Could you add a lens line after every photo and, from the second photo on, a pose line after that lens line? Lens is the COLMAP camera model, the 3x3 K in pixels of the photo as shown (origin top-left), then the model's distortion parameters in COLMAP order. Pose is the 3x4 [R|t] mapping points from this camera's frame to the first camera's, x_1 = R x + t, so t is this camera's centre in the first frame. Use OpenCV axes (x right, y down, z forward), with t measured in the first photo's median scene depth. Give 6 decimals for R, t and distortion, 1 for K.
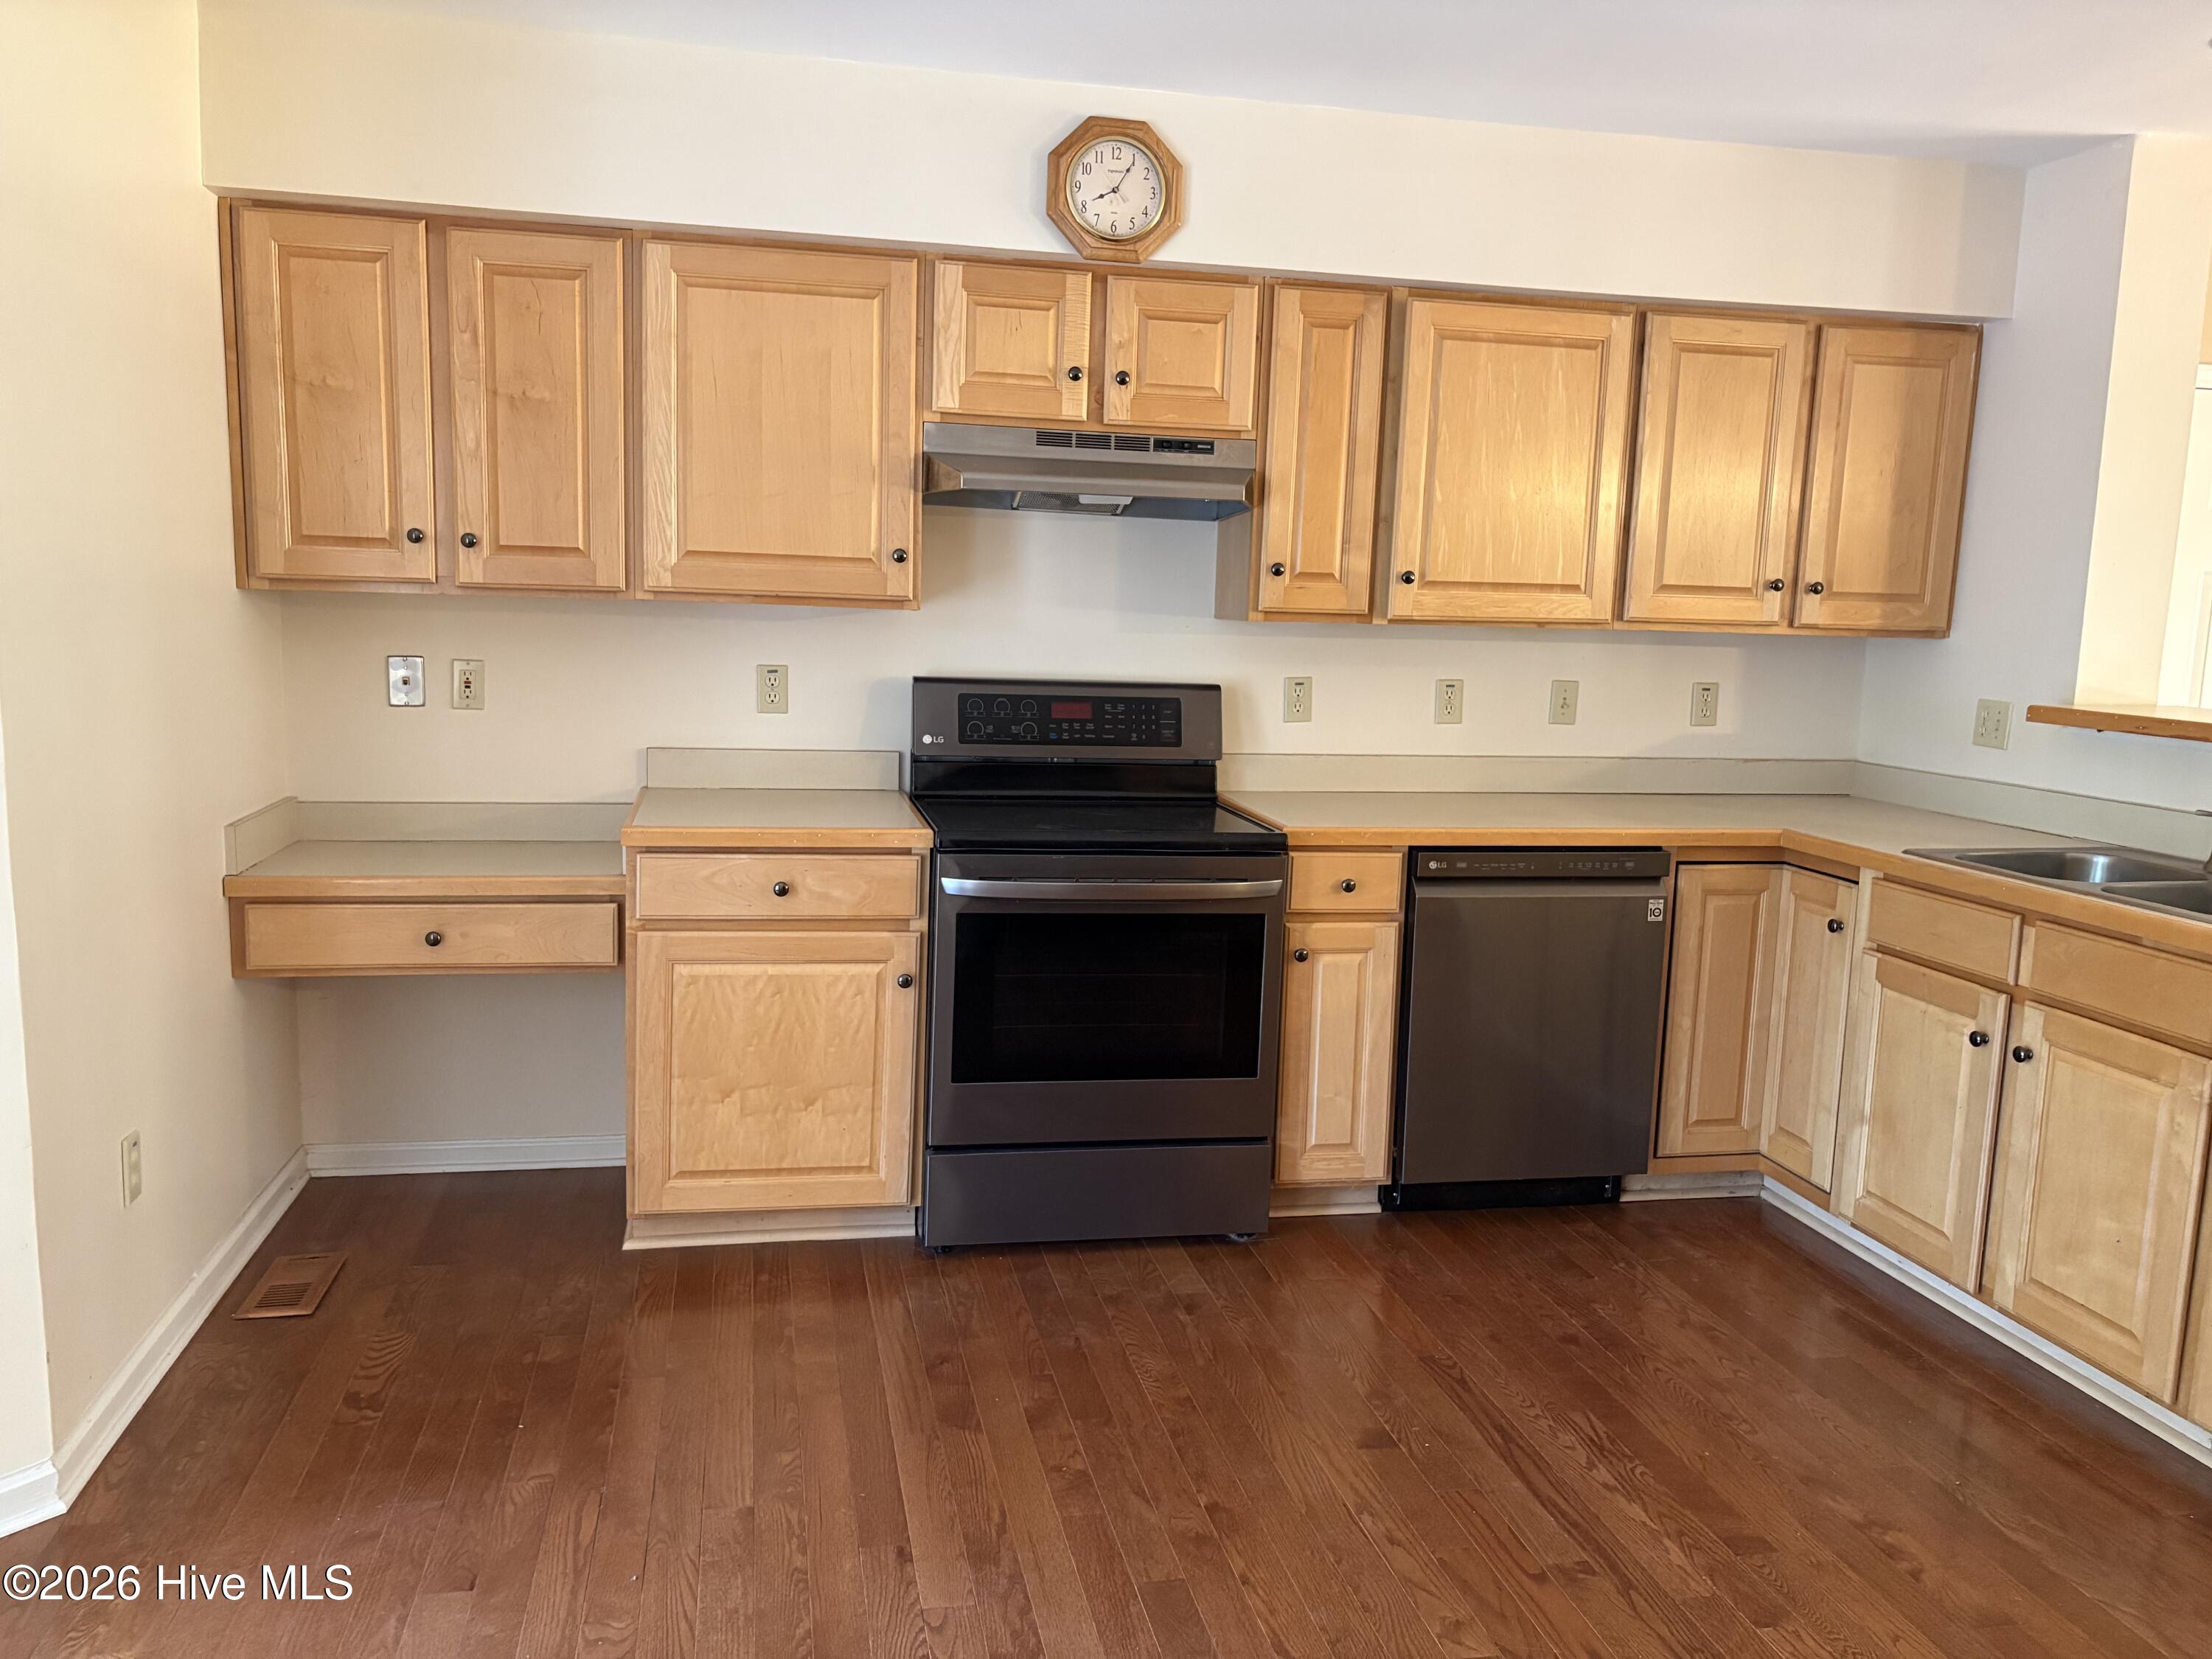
lens RADIAL K [[1644.2, 0, 1097.4], [0, 1644.2, 831.7], [0, 0, 1]] dist [0.007510, -0.004302]
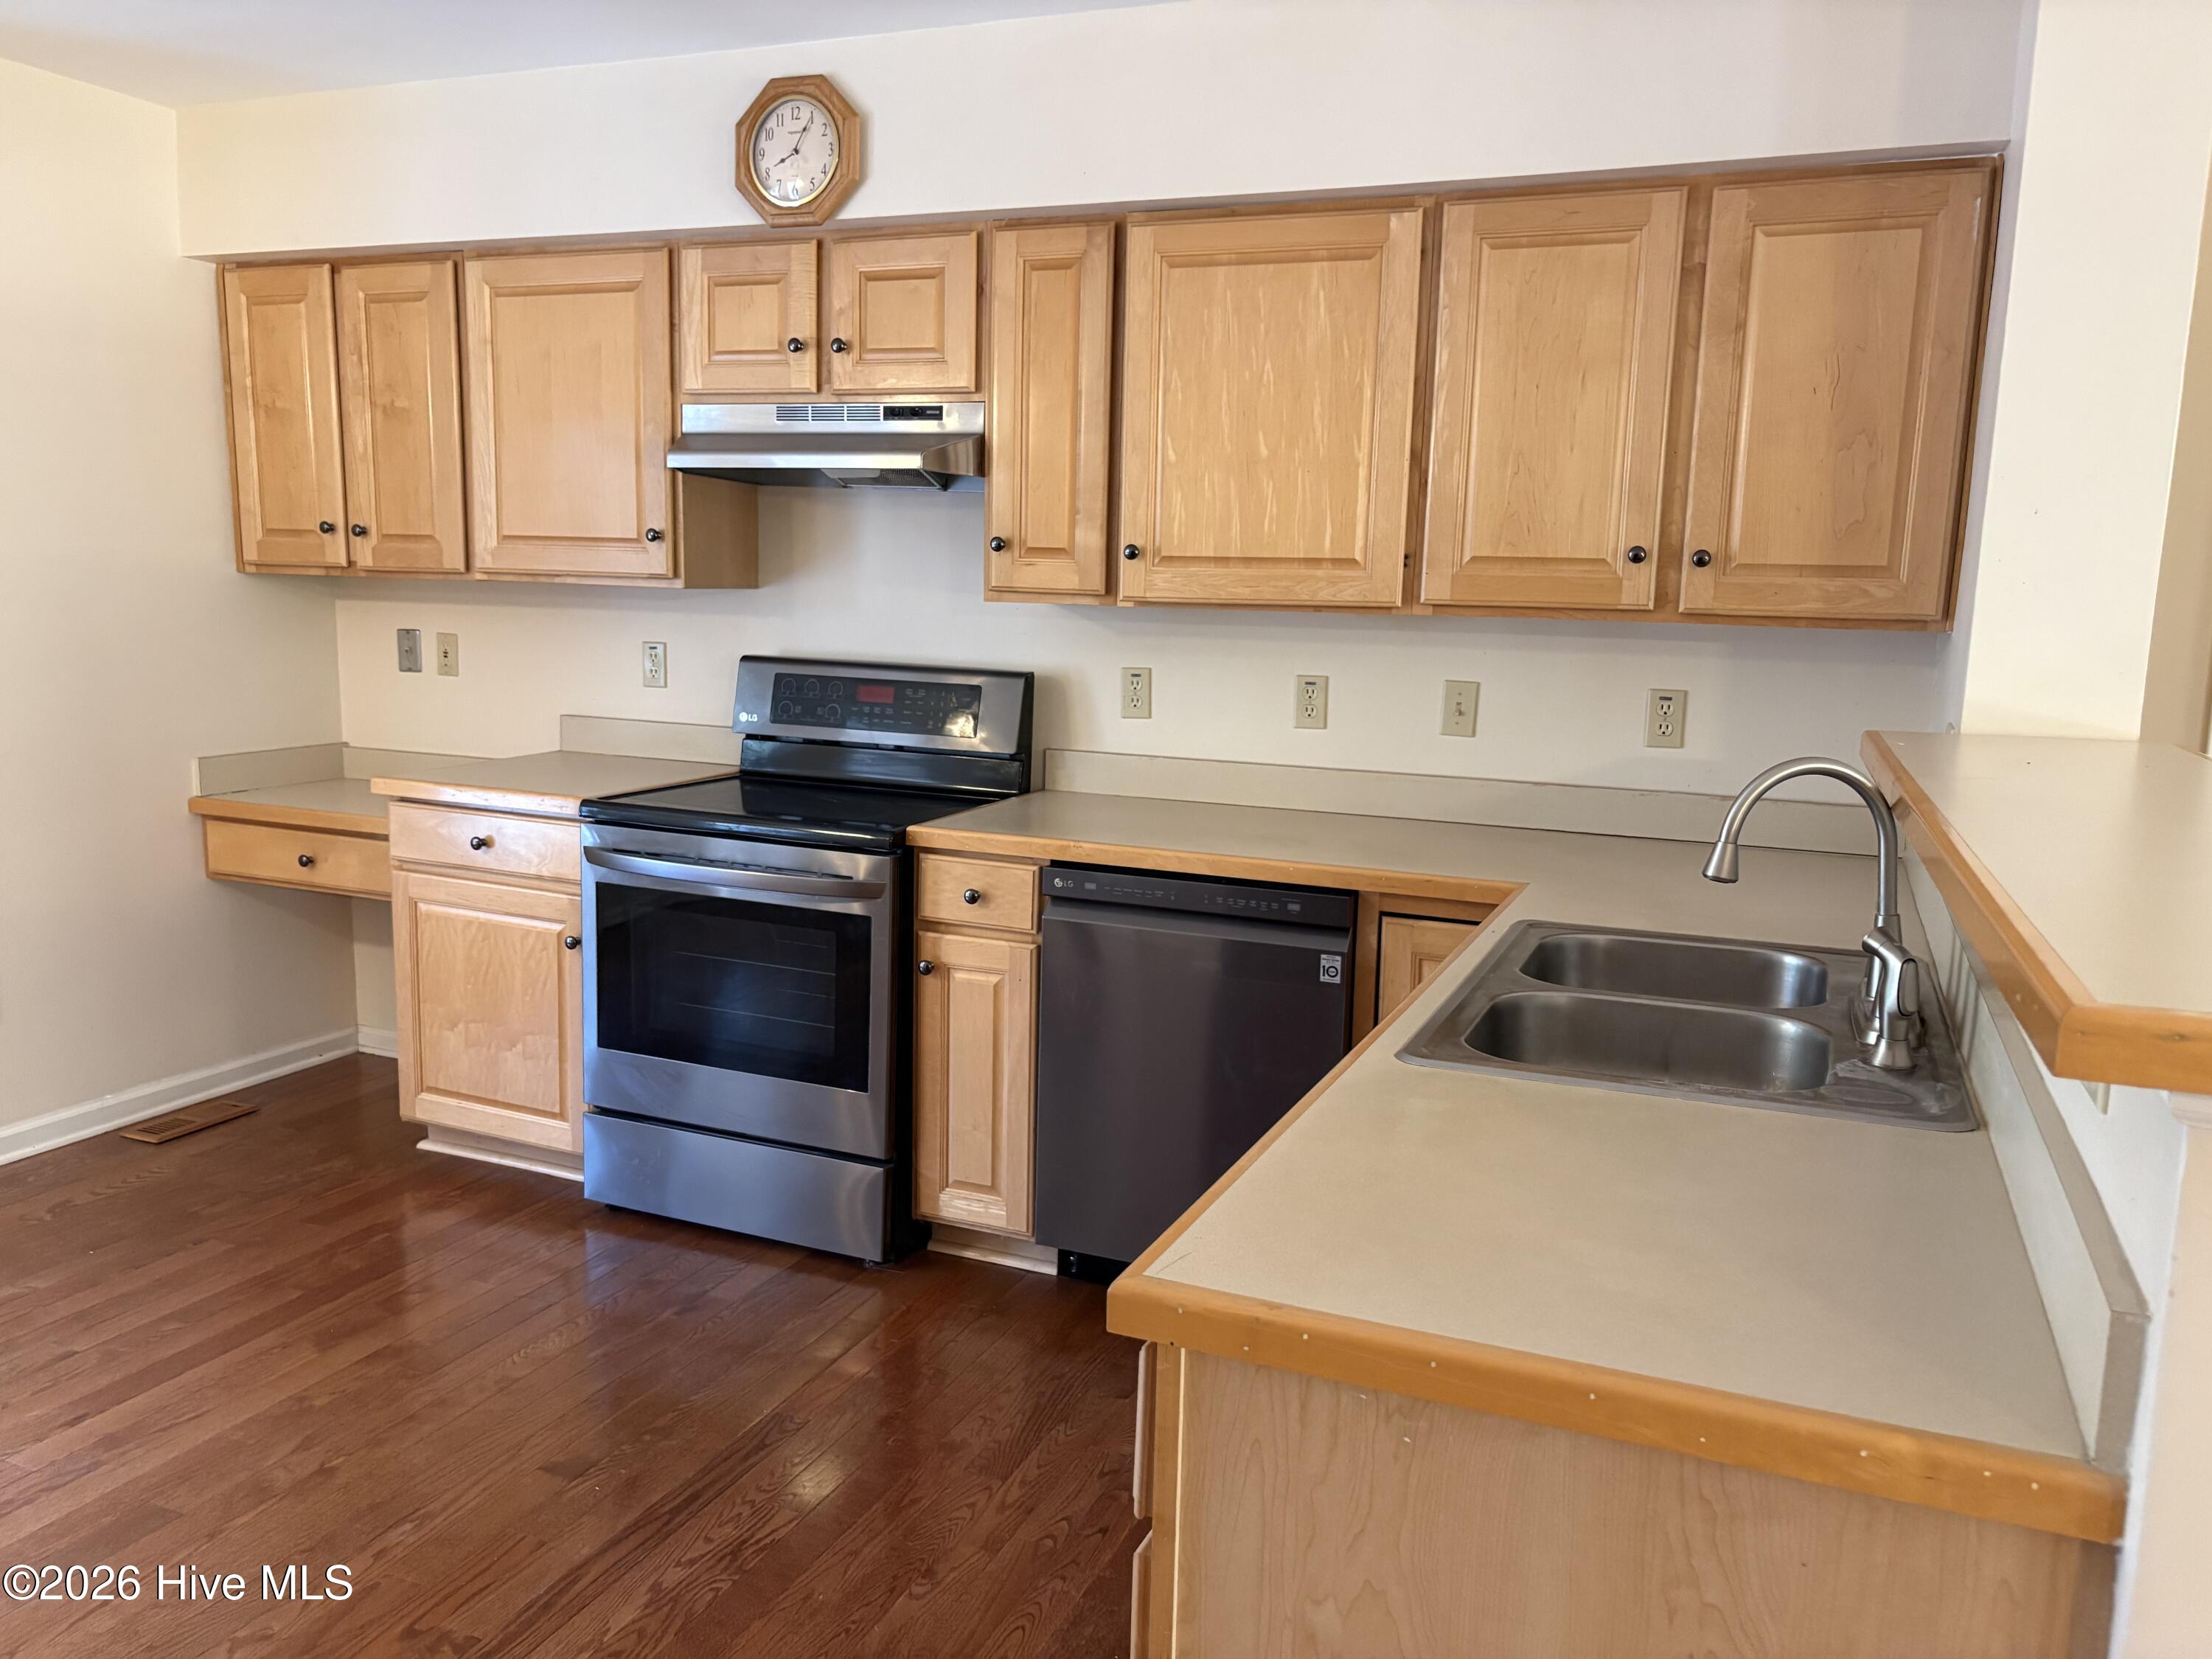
lens RADIAL K [[1654.4, 0, 1112.3], [0, 1654.4, 843.0], [0, 0, 1]] dist [-0.006012, 0.027071]
pose [[0.831284, 0.080509, -0.549986, 0.704776], [-0.080853, 0.996445, 0.023657, -0.023154], [0.549935, 0.024803, 0.834839, 0.291764]]
